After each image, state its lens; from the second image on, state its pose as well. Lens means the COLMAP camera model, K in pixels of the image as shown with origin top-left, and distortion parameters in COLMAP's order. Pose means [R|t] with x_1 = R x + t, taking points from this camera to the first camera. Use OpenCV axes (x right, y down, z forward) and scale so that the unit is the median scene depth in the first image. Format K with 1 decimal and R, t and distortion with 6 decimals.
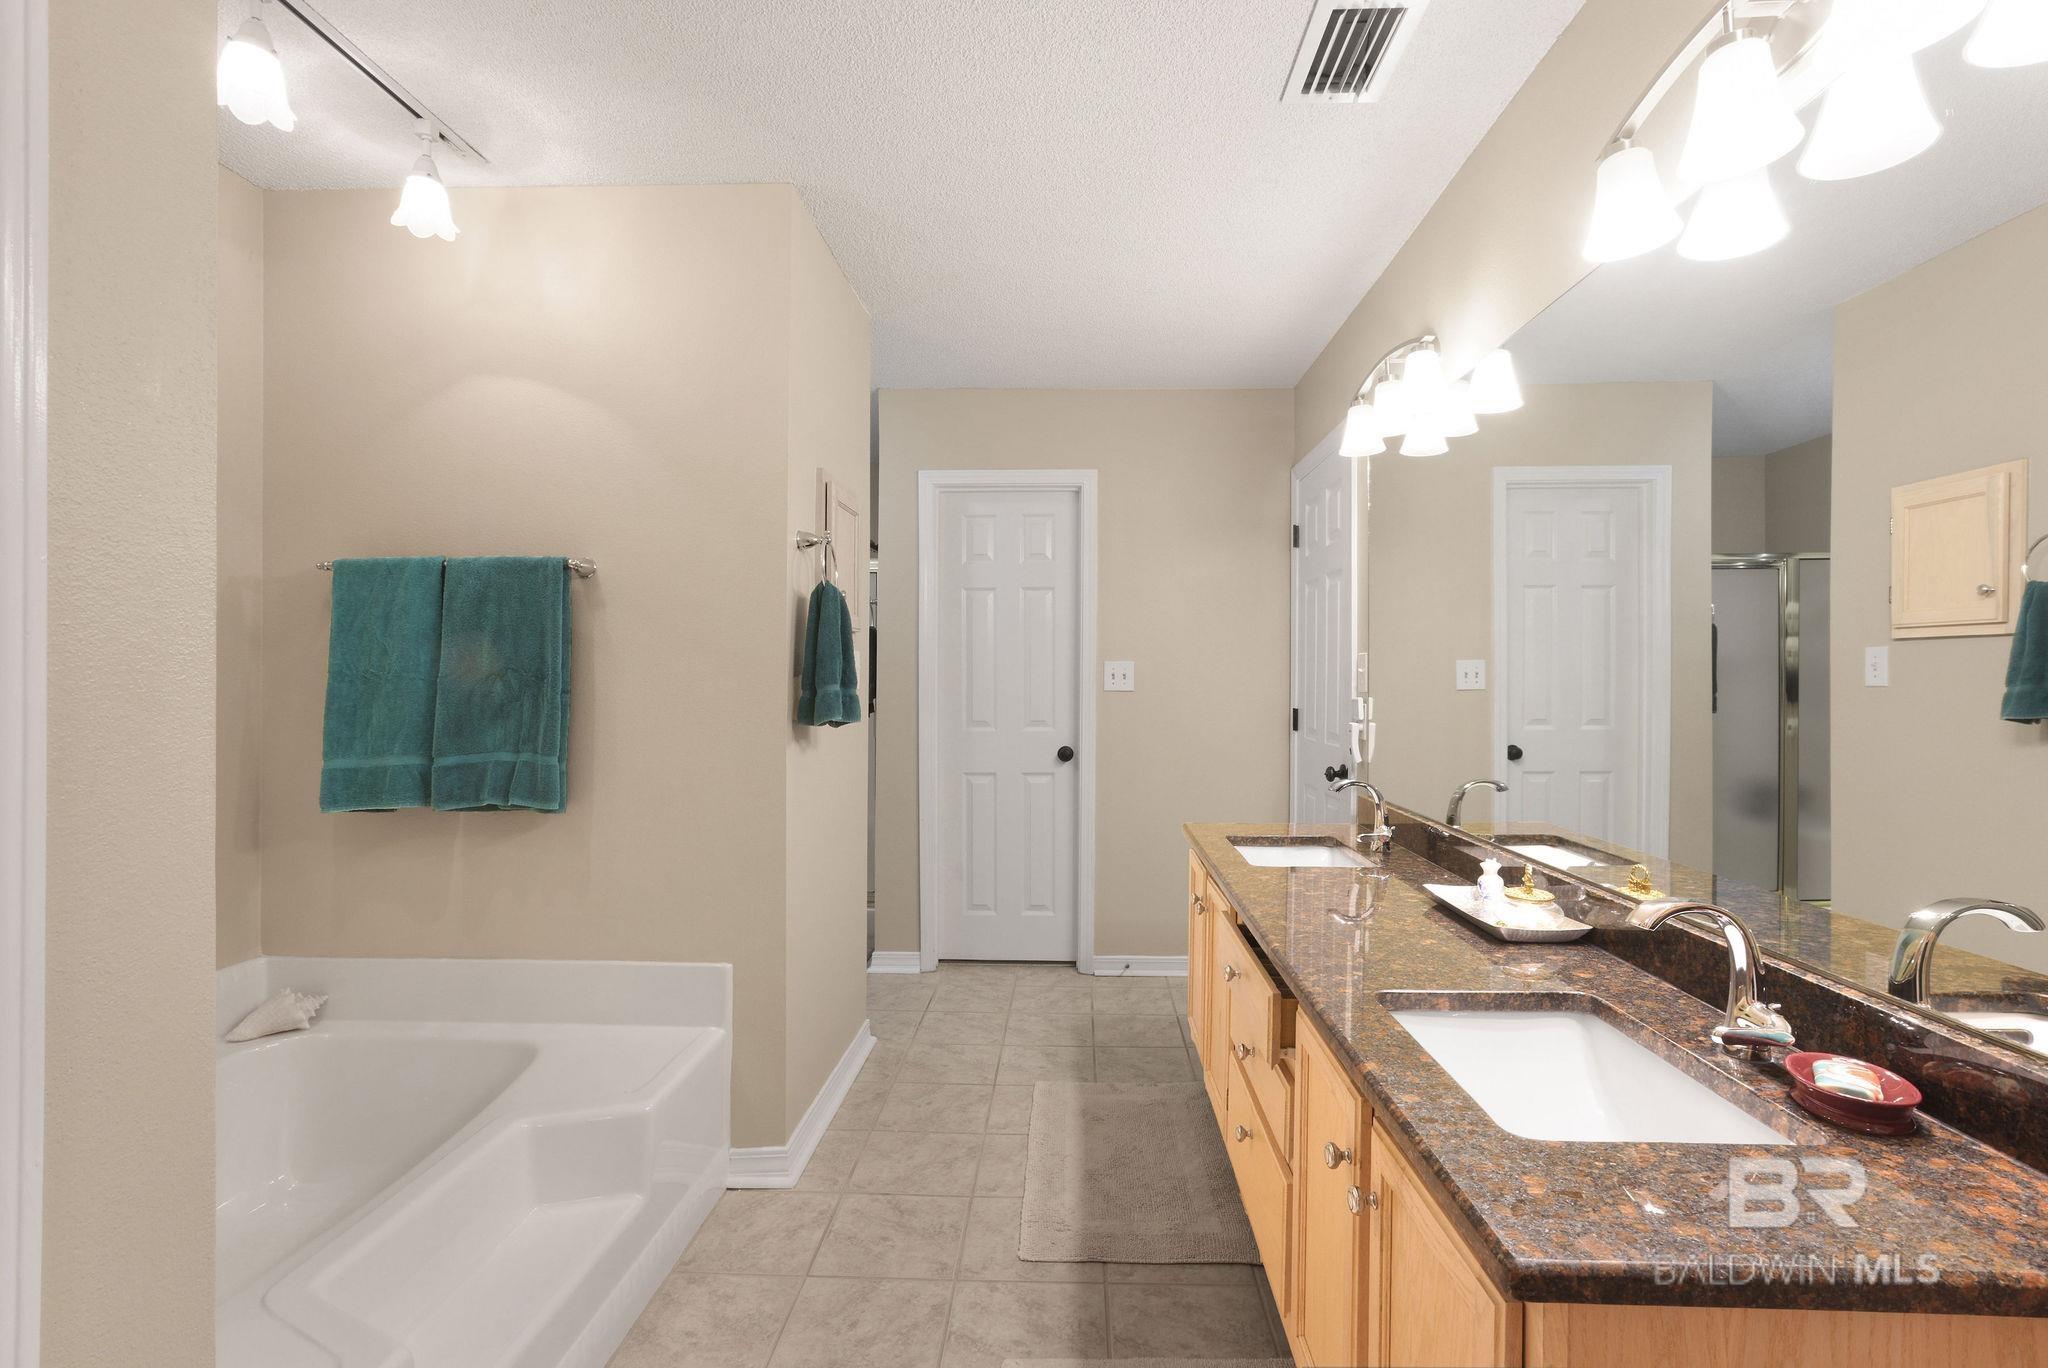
lens RADIAL K [[939.8, 0, 1051.0], [0, 939.8, 674.8], [0, 0, 1]] dist [-0.048604, 0.031870]
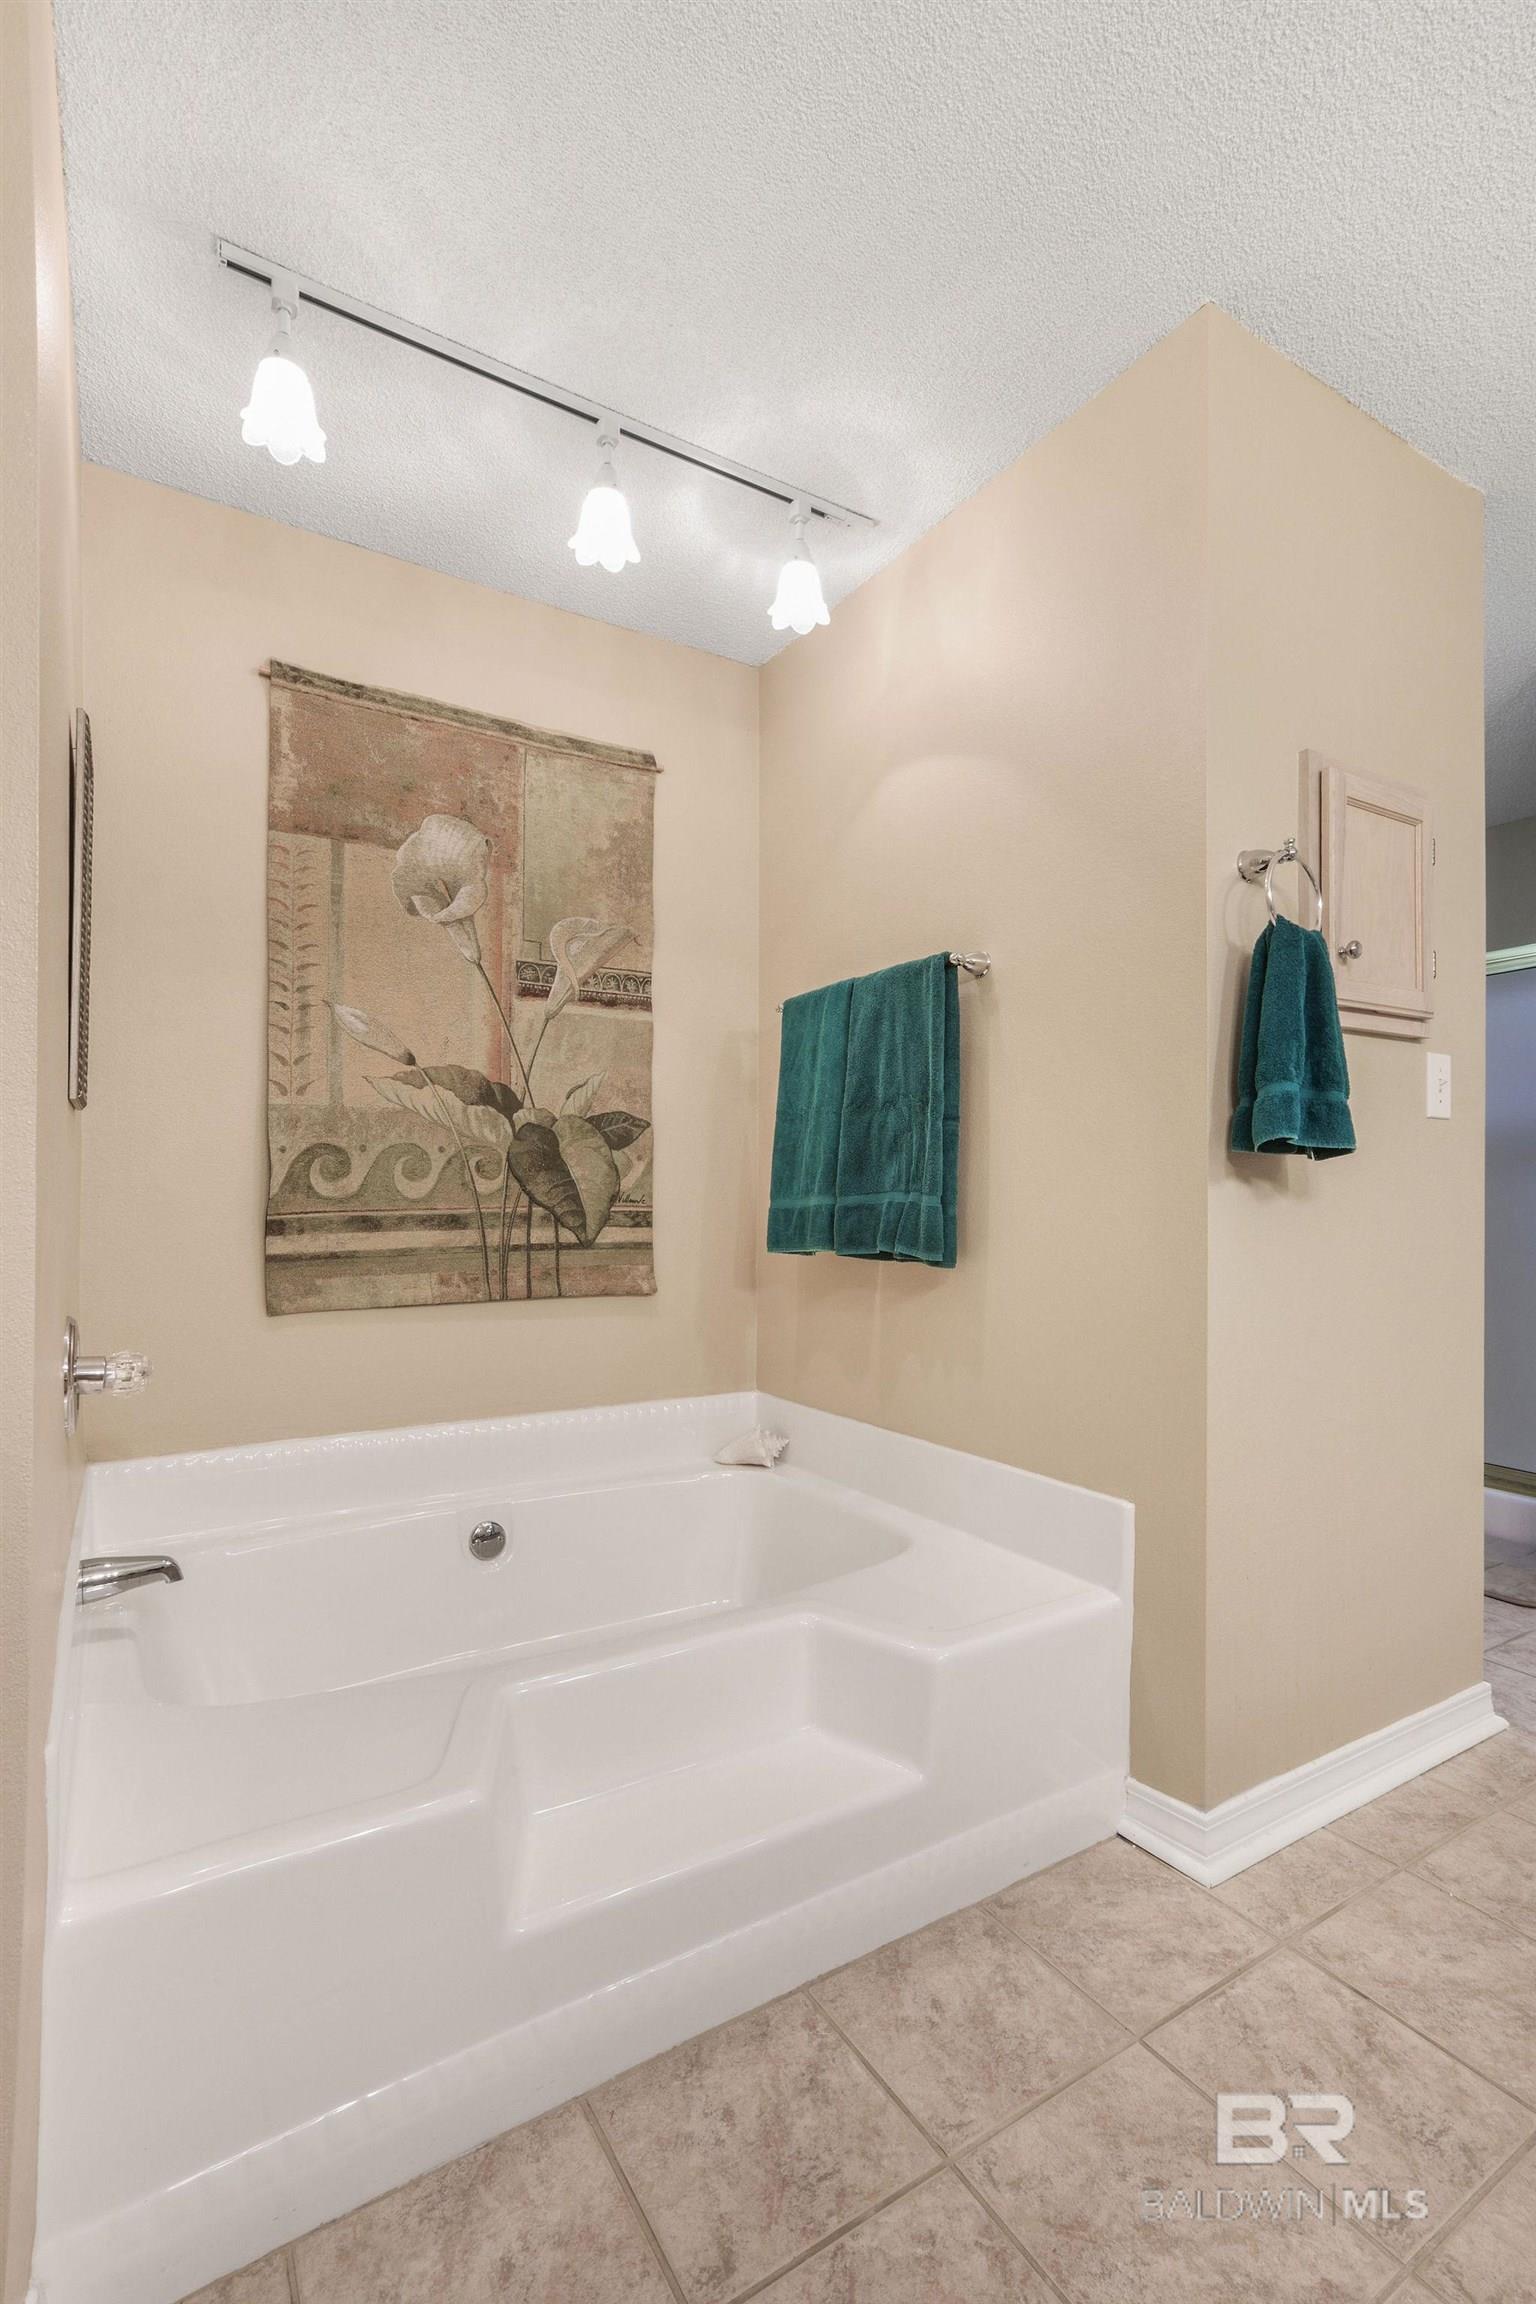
lens RADIAL K [[1053.7, 0, 767.2], [0, 1053.7, 1189.0], [0, 0, 1]] dist [-0.003587, 0.019660]
pose [[0.552290, -0.009216, -0.833601, 0.159042], [0.003313, 0.999955, -0.008860, 0.089071], [0.833646, 0.002132, 0.552296, 0.360236]]
